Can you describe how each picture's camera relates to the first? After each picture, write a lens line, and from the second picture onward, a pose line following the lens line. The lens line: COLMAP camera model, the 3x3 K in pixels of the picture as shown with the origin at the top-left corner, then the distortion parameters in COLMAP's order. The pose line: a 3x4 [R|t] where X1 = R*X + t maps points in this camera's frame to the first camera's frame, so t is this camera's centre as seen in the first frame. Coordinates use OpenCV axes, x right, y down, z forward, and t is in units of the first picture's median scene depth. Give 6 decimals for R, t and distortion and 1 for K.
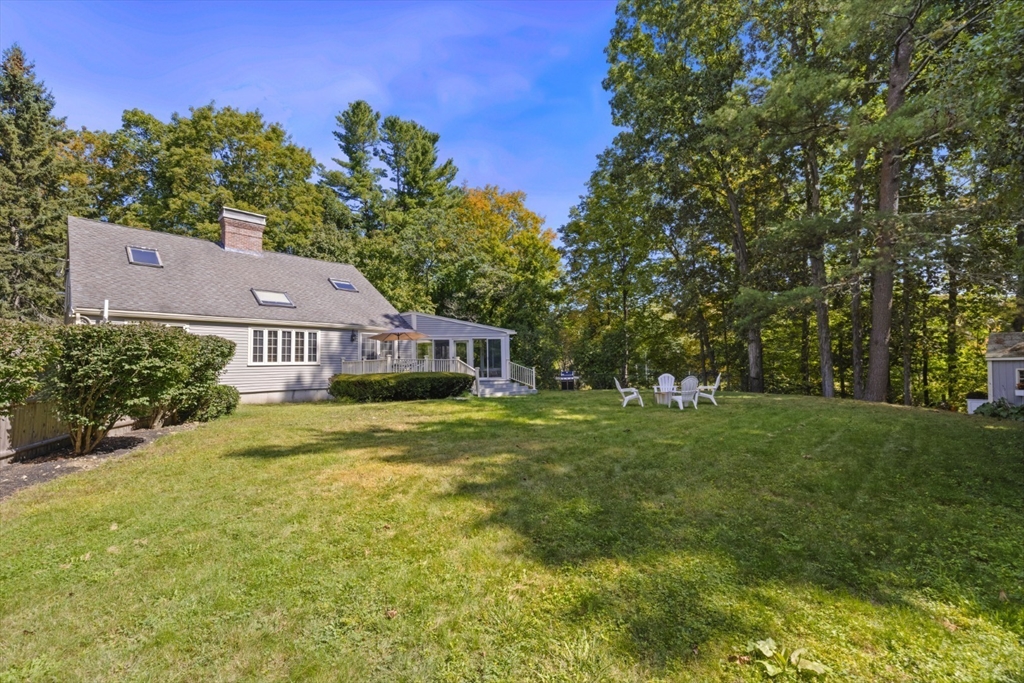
lens RADIAL K [[391.2, 0, 511.4], [0, 391.2, 358.6], [0, 0, 1]] dist [0.000074, -0.000018]
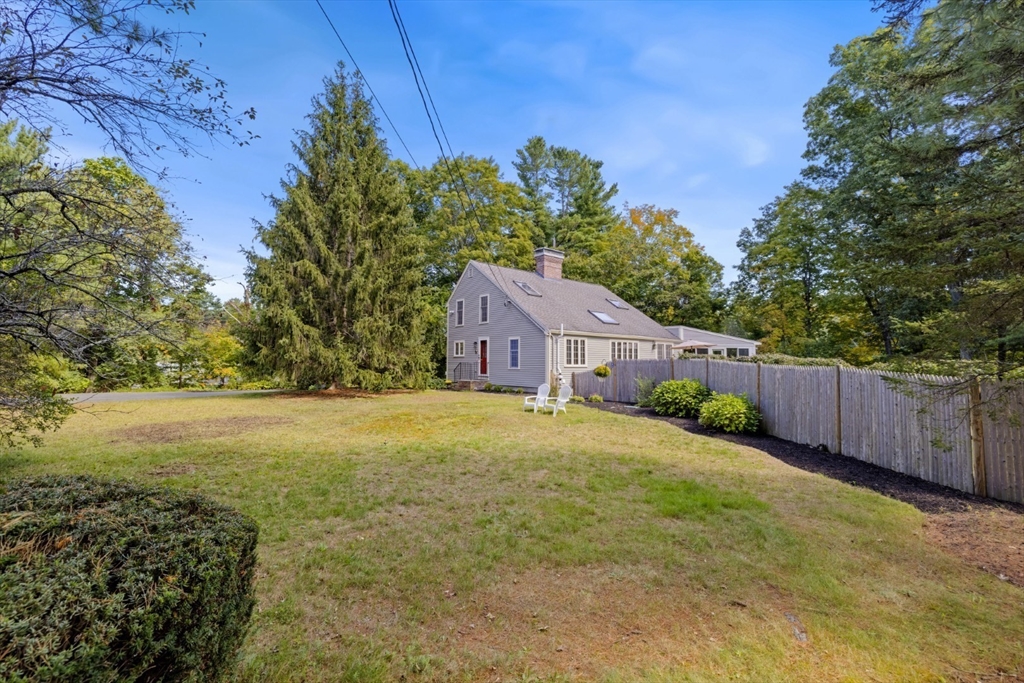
lens RADIAL K [[423.8, 0, 511.4], [0, 423.8, 339.3], [0, 0, 1]] dist [0.000463, 0.000095]
pose [[0.996814, 0.007973, -0.079363, -0.362397], [-0.011948, 0.998691, -0.049741, -0.001045], [0.078862, 0.050531, 0.995604, -0.212733]]
